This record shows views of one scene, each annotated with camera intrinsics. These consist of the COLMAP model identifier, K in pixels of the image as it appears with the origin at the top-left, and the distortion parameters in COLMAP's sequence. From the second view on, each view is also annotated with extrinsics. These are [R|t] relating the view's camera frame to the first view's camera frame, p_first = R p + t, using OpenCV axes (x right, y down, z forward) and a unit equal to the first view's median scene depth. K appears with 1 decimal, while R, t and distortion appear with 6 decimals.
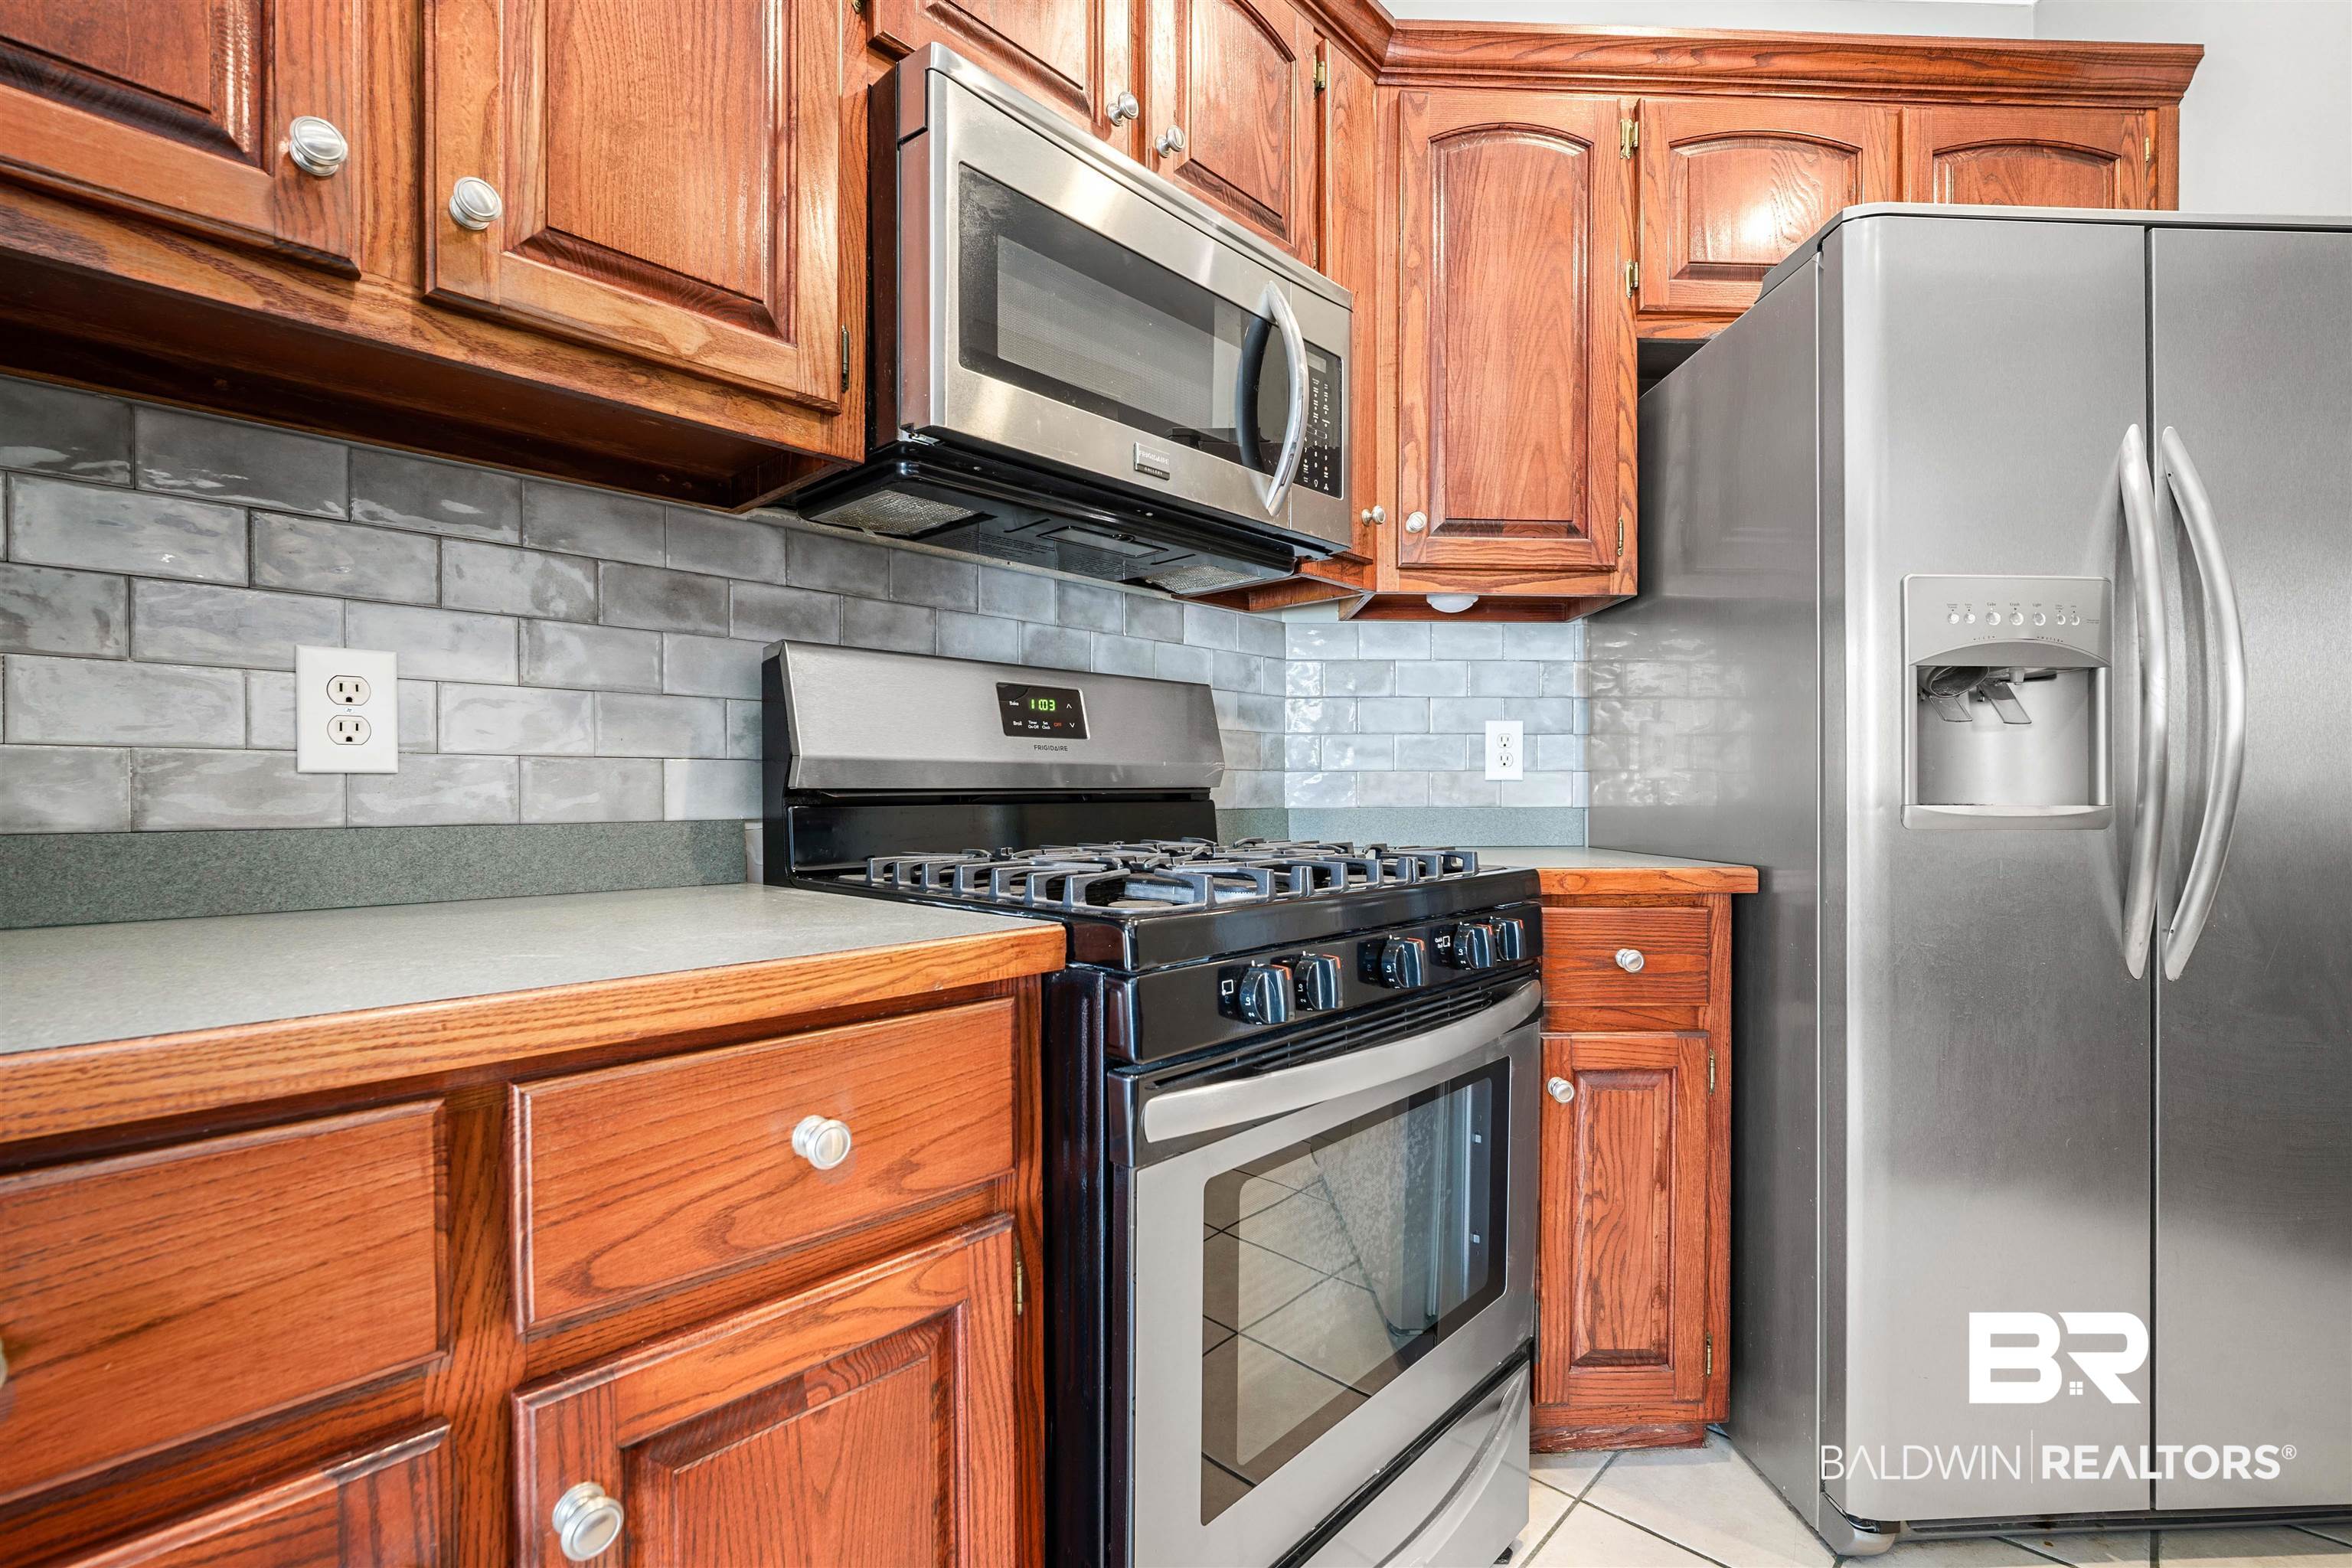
lens RADIAL K [[1032.2, 0, 1183.5], [0, 1032.2, 803.5], [0, 0, 1]] dist [-0.012139, 0.002650]
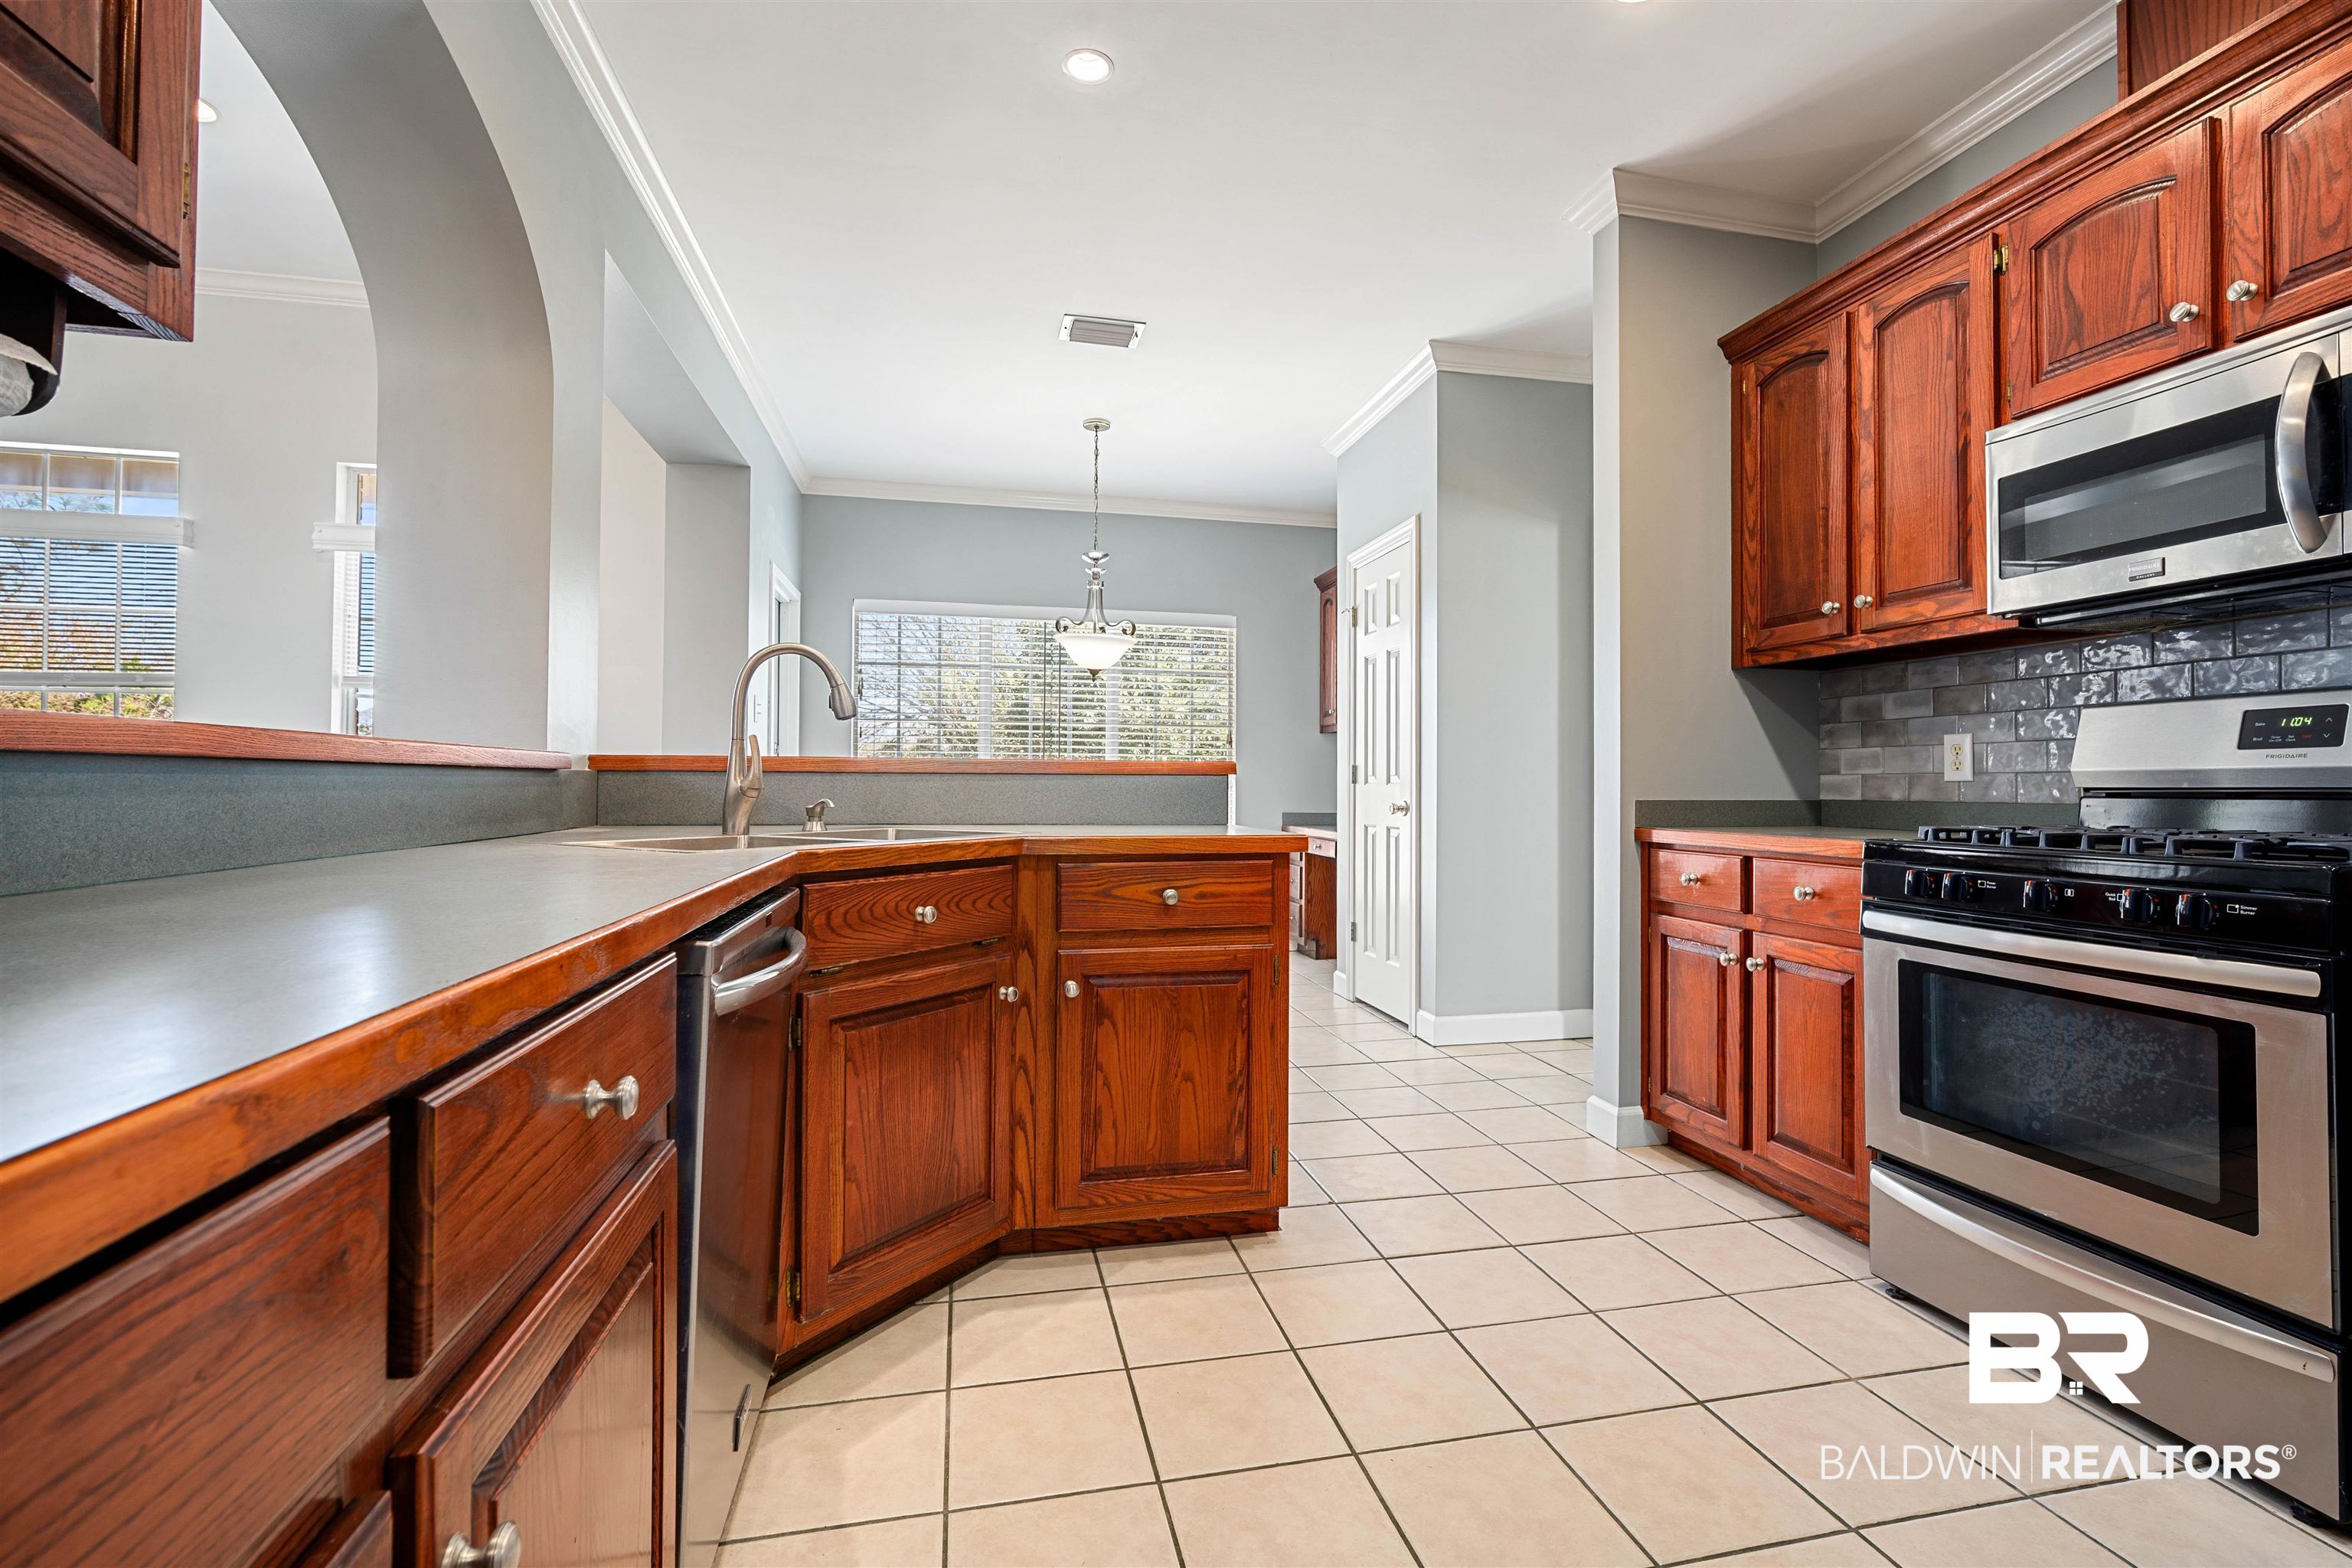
lens RADIAL K [[1032.2, 0, 1185.1], [0, 1032.2, 773.7], [0, 0, 1]] dist [-0.012139, 0.002650]
pose [[-0.568898, -0.011791, -0.822323, 1.335865], [-0.013639, 0.999895, -0.004902, -0.005585], [0.822295, 0.008427, -0.568999, 0.472618]]
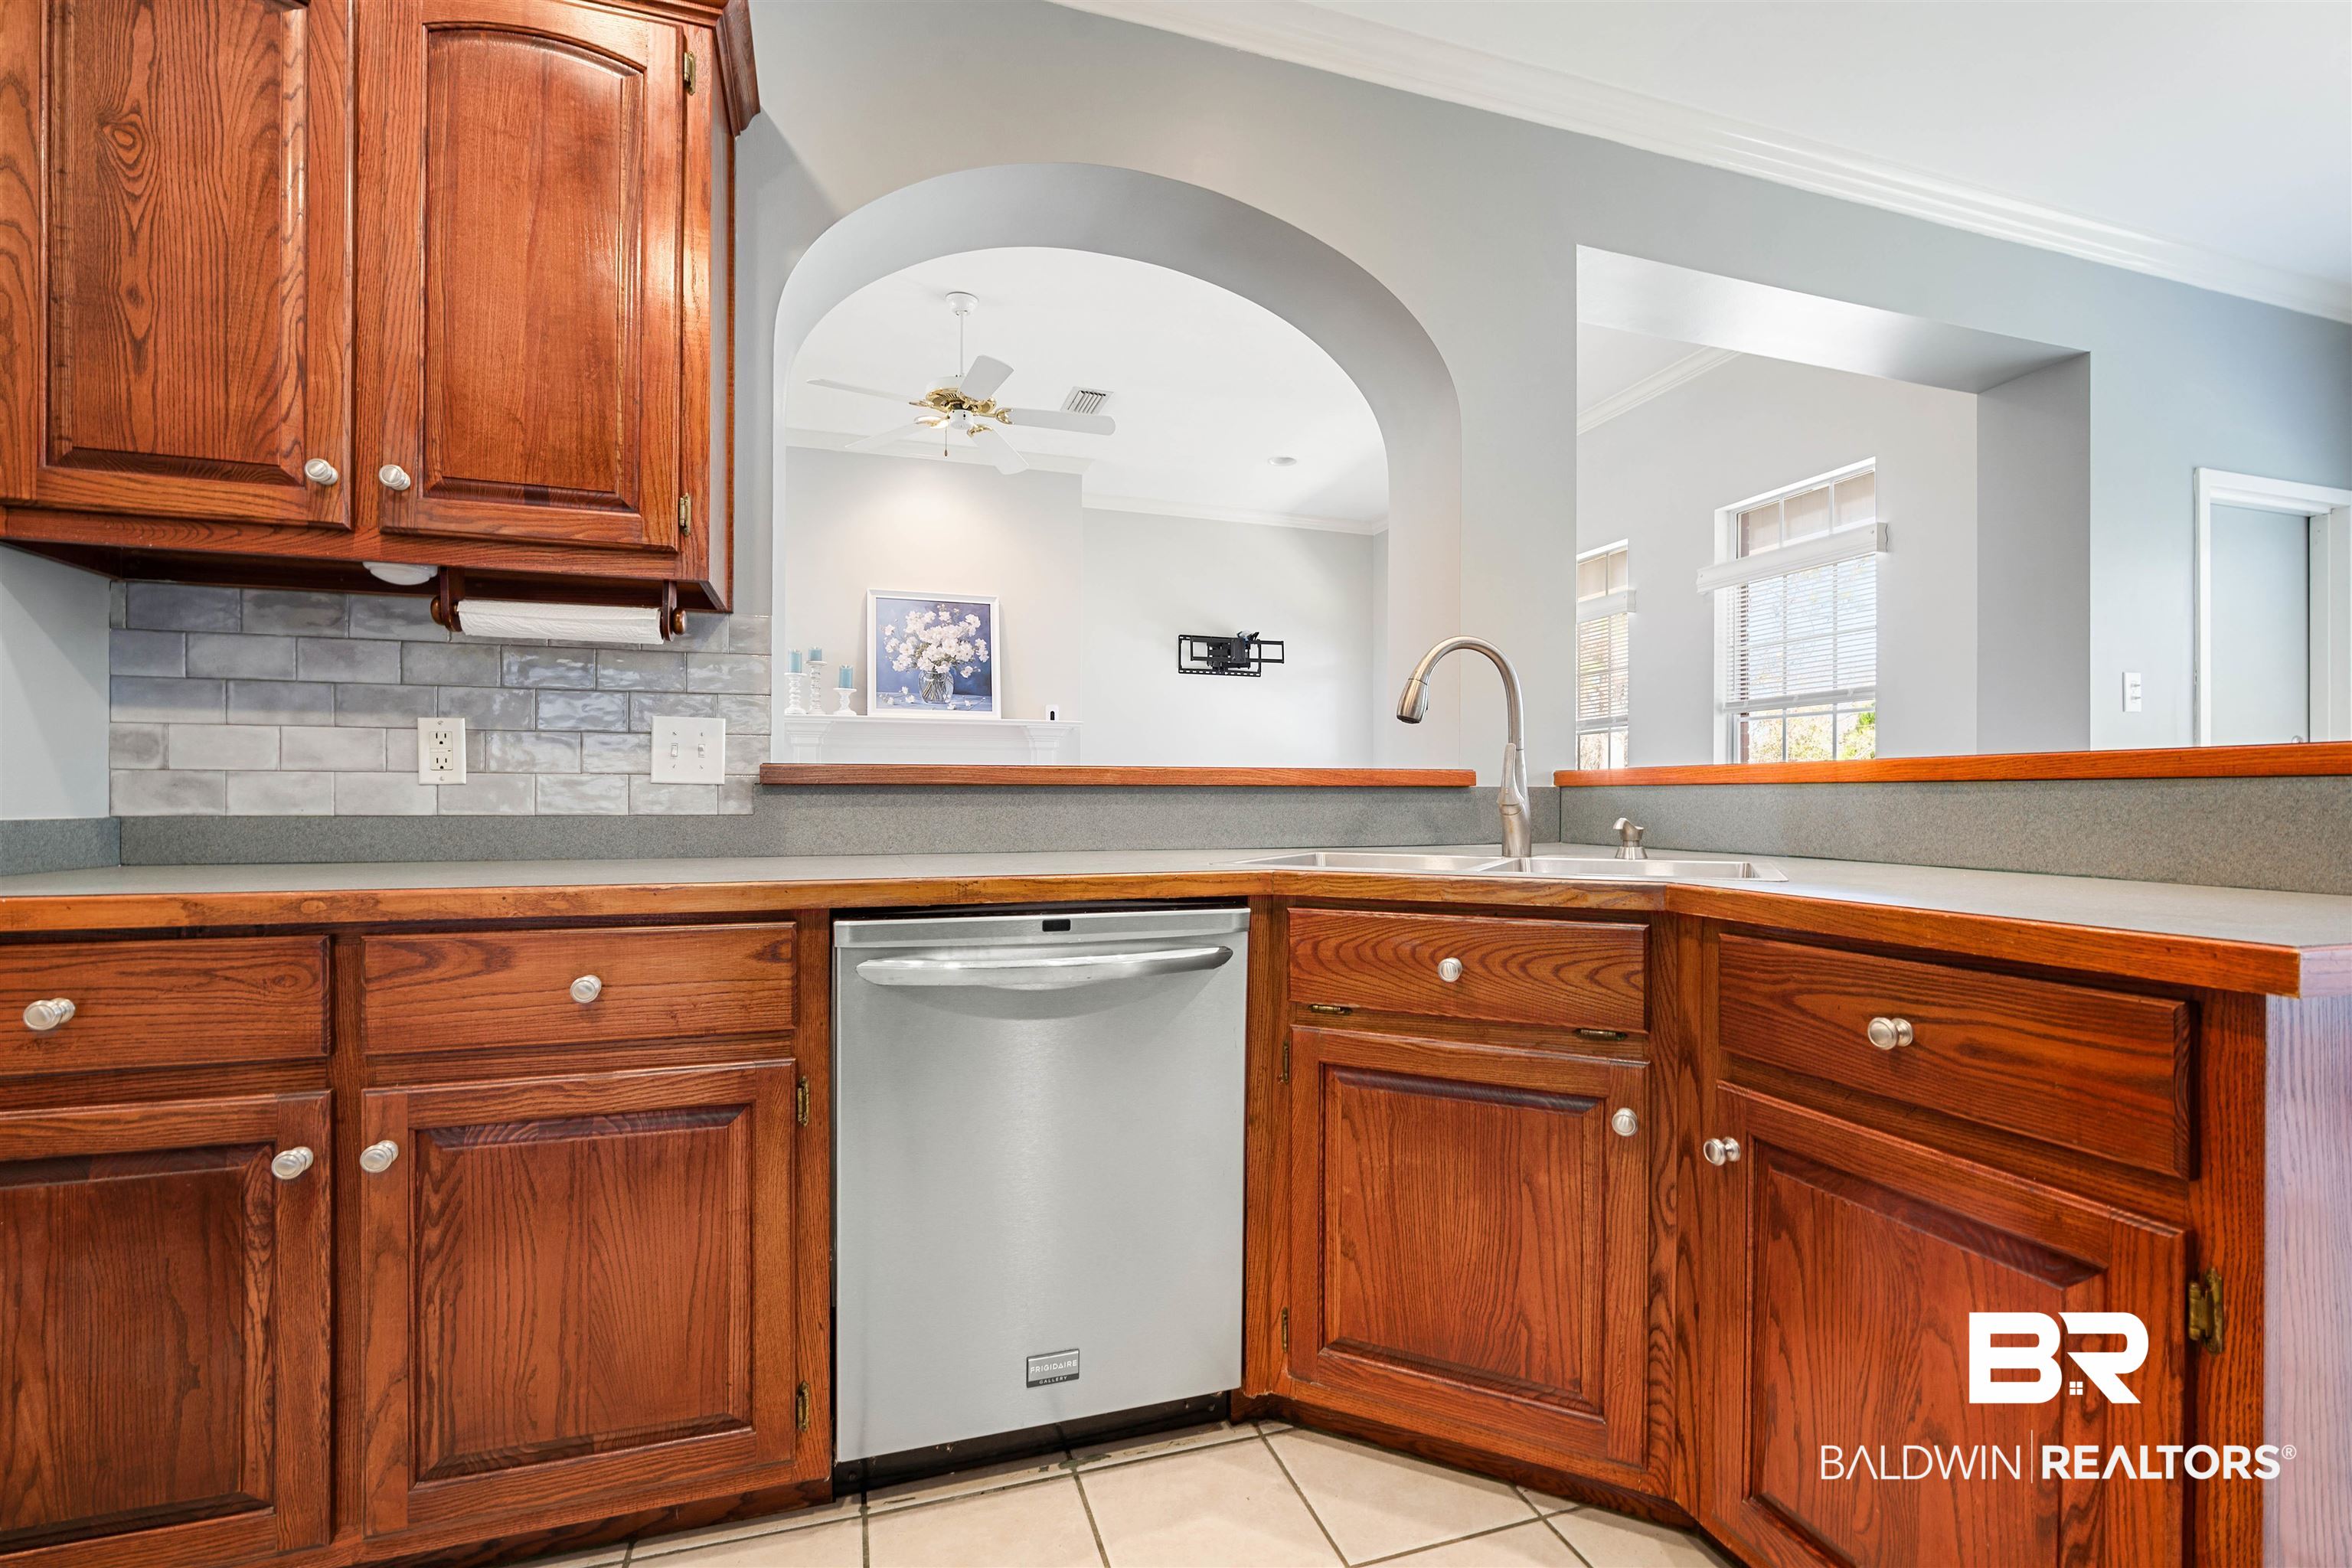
lens RADIAL K [[1032.2, 0, 1192.6], [0, 1032.2, 798.5], [0, 0, 1]] dist [-0.012139, 0.002650]
pose [[-0.880366, -0.000603, 0.474295, 0.439629], [0.004708, 0.999939, 0.010011, -0.006169], [-0.474272, 0.011047, -0.880309, 0.461679]]
